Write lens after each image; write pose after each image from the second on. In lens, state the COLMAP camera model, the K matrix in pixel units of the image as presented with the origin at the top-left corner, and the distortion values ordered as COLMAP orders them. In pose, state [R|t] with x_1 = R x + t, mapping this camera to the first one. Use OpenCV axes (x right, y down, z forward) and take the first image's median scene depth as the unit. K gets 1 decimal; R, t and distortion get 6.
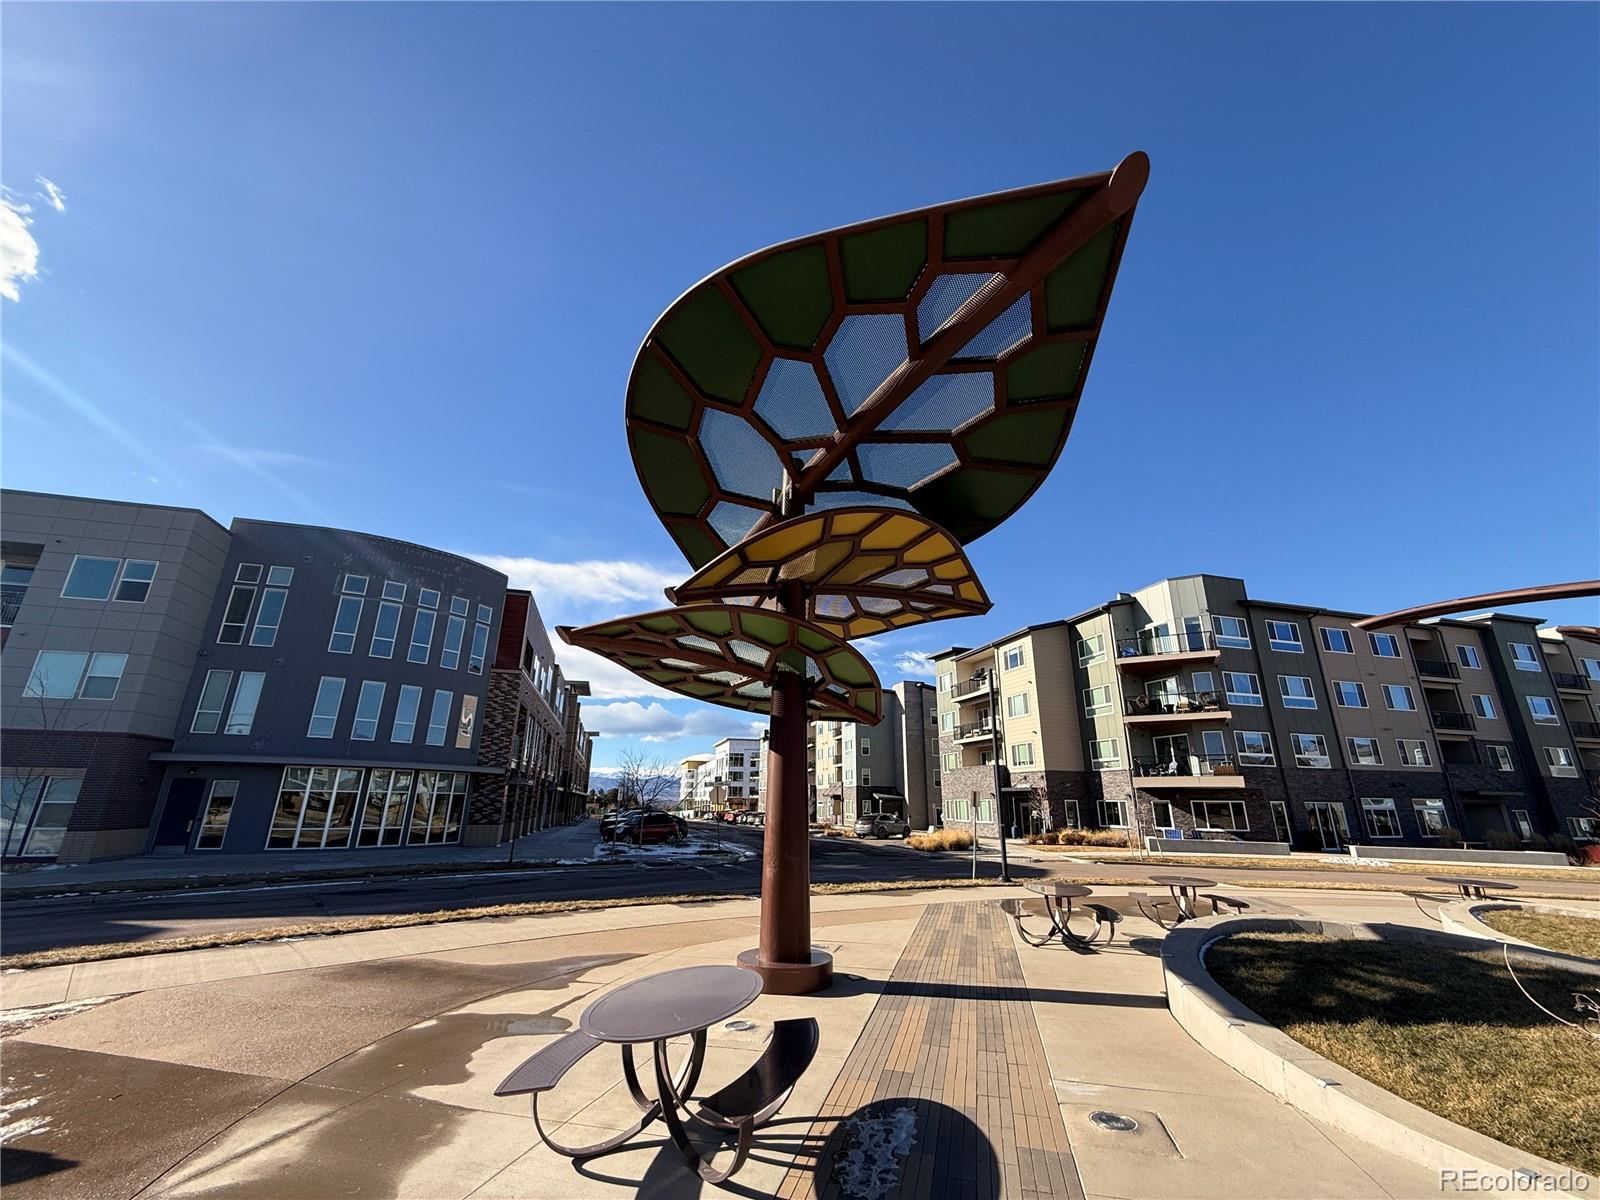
lens RADIAL K [[639.0, 0, 796.3], [0, 639.0, 598.4], [0, 0, 1]] dist [-0.001833, -0.000273]
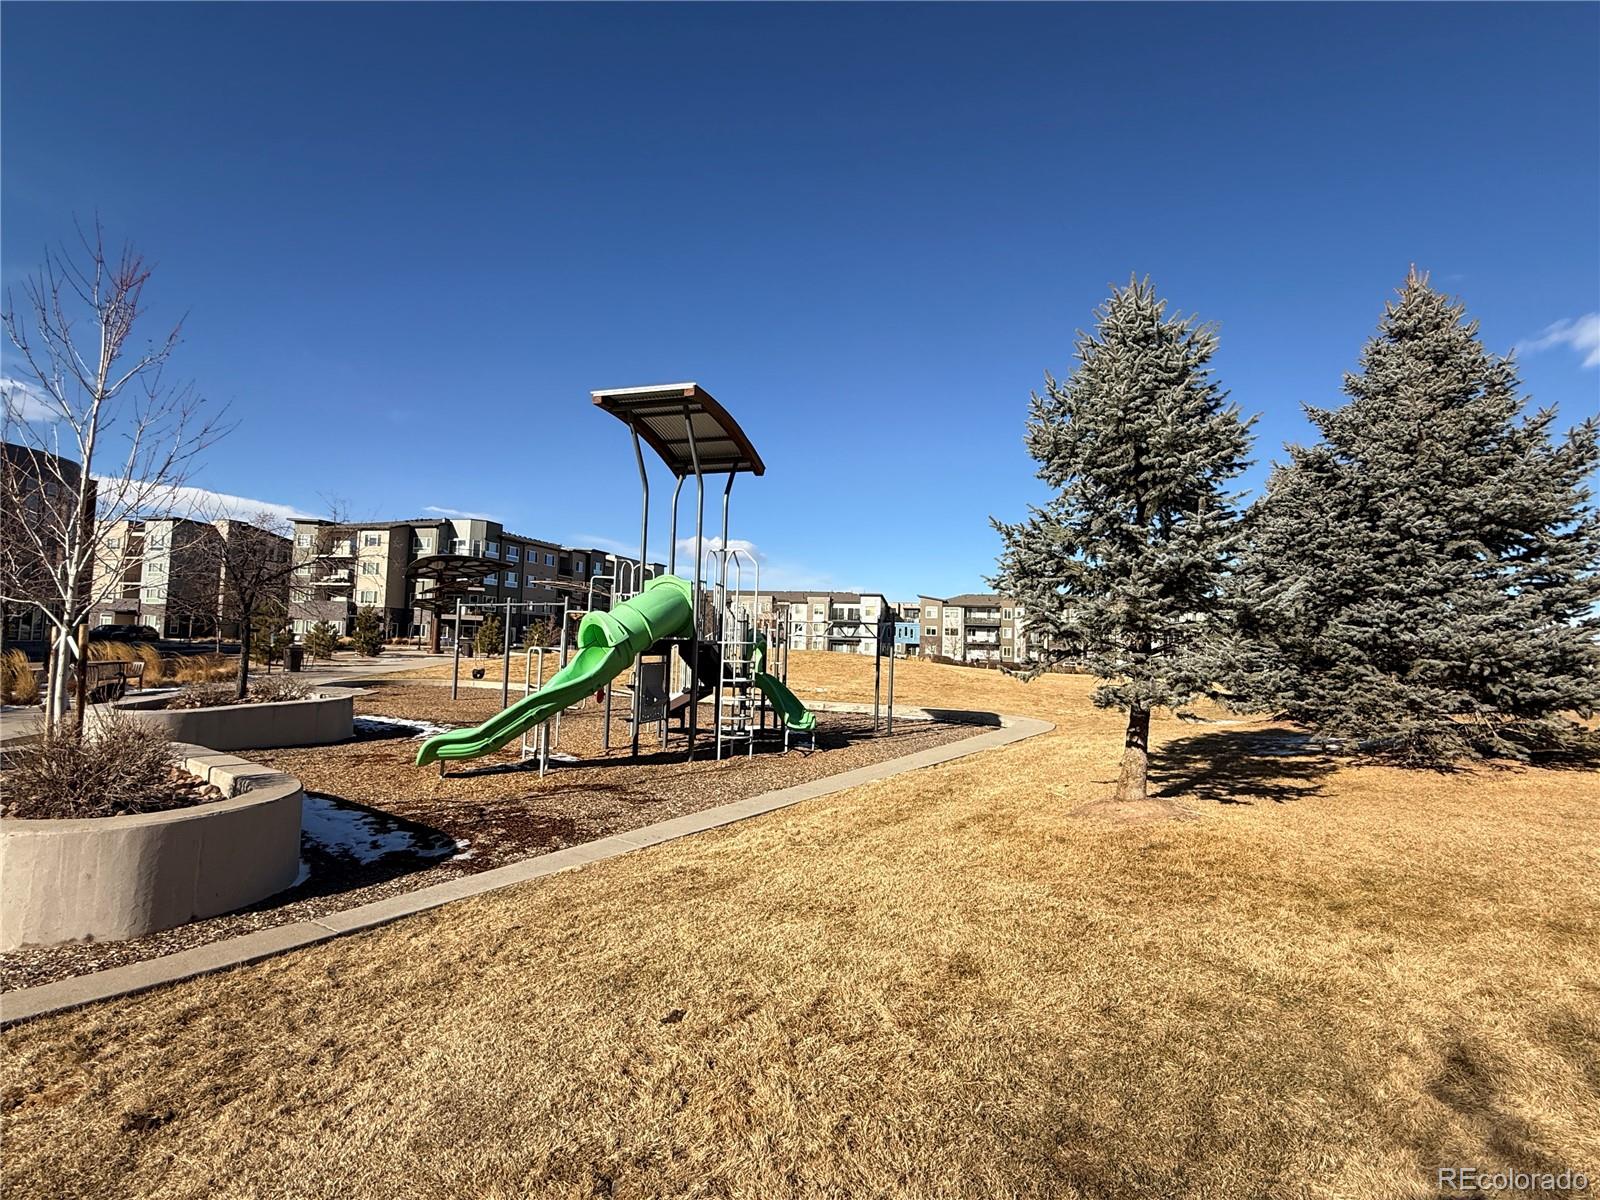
lens RADIAL K [[746.7, 0, 798.7], [0, 746.7, 595.5], [0, 0, 1]] dist [-0.000014, 0.000084]
pose [[0.550113, 0.034253, 0.834387, -0.777178], [-0.258623, 0.957024, 0.131223, -0.363558], [-0.794034, -0.287979, 0.535330, -1.115521]]
